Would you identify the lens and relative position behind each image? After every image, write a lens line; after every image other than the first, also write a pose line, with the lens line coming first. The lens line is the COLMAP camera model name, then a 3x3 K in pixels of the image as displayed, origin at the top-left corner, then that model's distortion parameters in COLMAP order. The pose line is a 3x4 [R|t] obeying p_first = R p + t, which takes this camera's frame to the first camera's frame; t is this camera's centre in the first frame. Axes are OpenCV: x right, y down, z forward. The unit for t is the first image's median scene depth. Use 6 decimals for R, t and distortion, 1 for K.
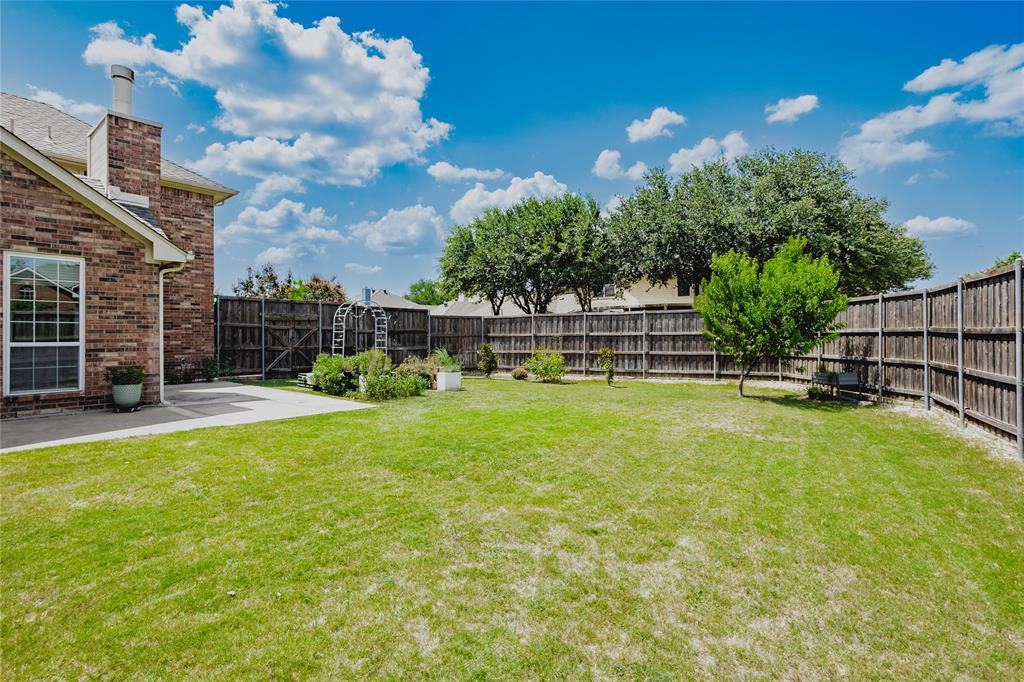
lens RADIAL K [[496.1, 0, 510.6], [0, 496.1, 337.0], [0, 0, 1]] dist [-0.002336, -0.000039]
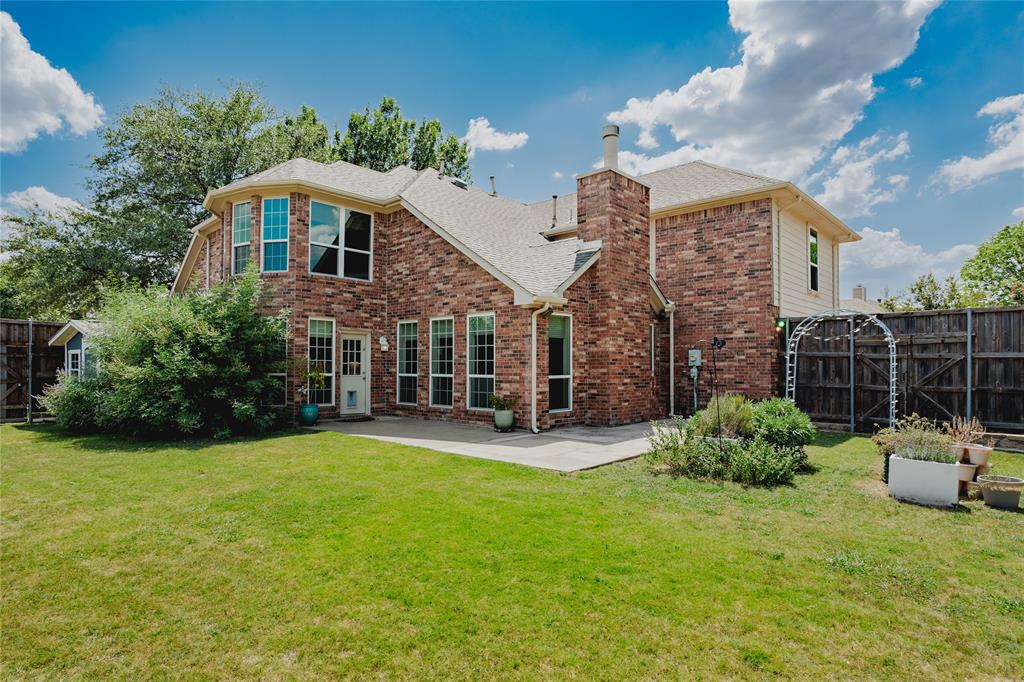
lens RADIAL K [[560.4, 0, 495.8], [0, 560.4, 361.8], [0, 0, 1]] dist [-0.000546, -0.000064]
pose [[-0.071386, -0.000489, -0.997449, 0.365025], [0.000155, 1.000000, -0.000501, -0.013833], [0.997449, -0.000190, -0.071386, 0.637079]]
